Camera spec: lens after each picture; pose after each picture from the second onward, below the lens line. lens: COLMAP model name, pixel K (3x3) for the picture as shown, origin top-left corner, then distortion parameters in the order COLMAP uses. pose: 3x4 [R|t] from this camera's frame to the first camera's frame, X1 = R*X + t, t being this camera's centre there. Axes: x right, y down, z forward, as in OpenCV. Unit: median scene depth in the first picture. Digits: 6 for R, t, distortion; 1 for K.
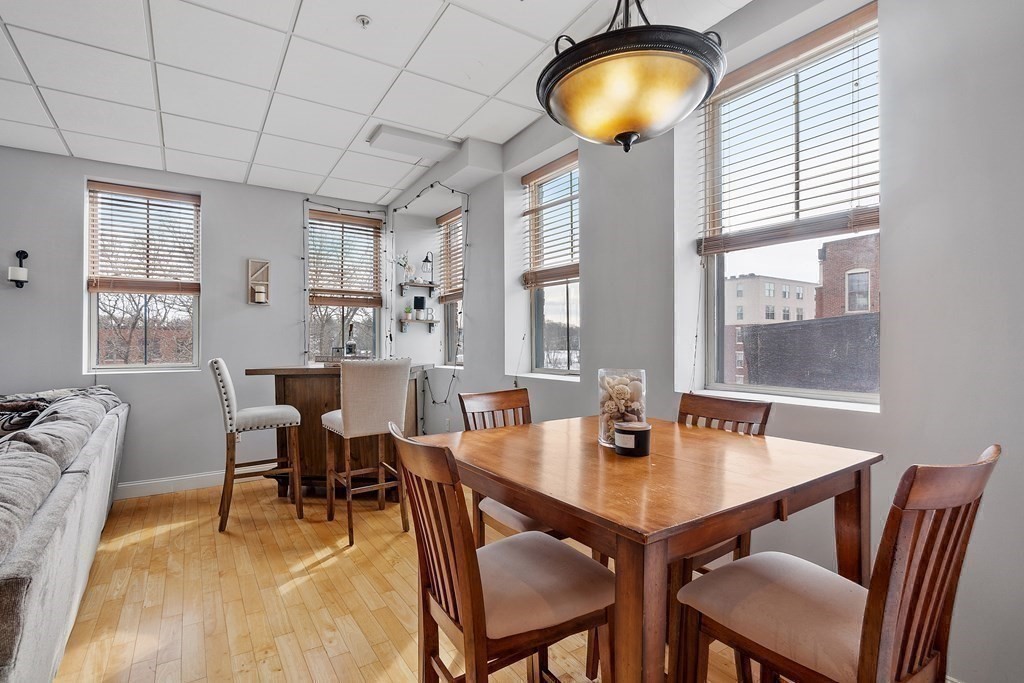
lens RADIAL K [[487.9, 0, 512.1], [0, 487.9, 348.7], [0, 0, 1]] dist [-0.019208, -0.000150]
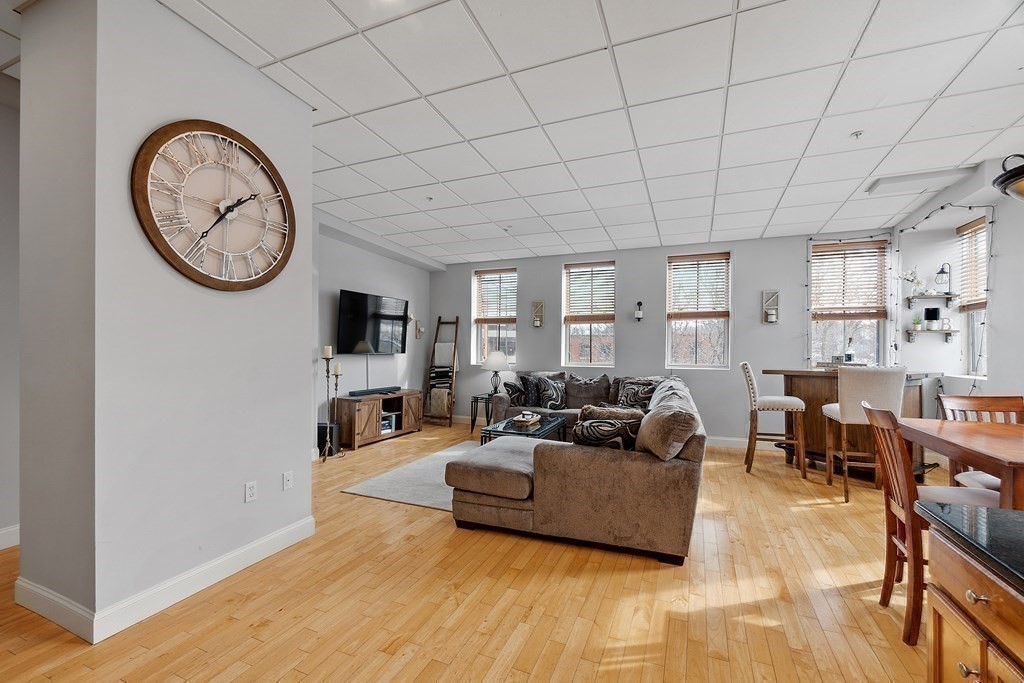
lens RADIAL K [[445.8, 0, 504.3], [0, 445.8, 346.4], [0, 0, 1]] dist [0.008675, -0.000063]
pose [[0.546184, 0.002003, -0.837663, 0.150855], [-0.010797, 0.999931, -0.004649, -0.013189], [0.837595, 0.011583, 0.546168, -0.380772]]
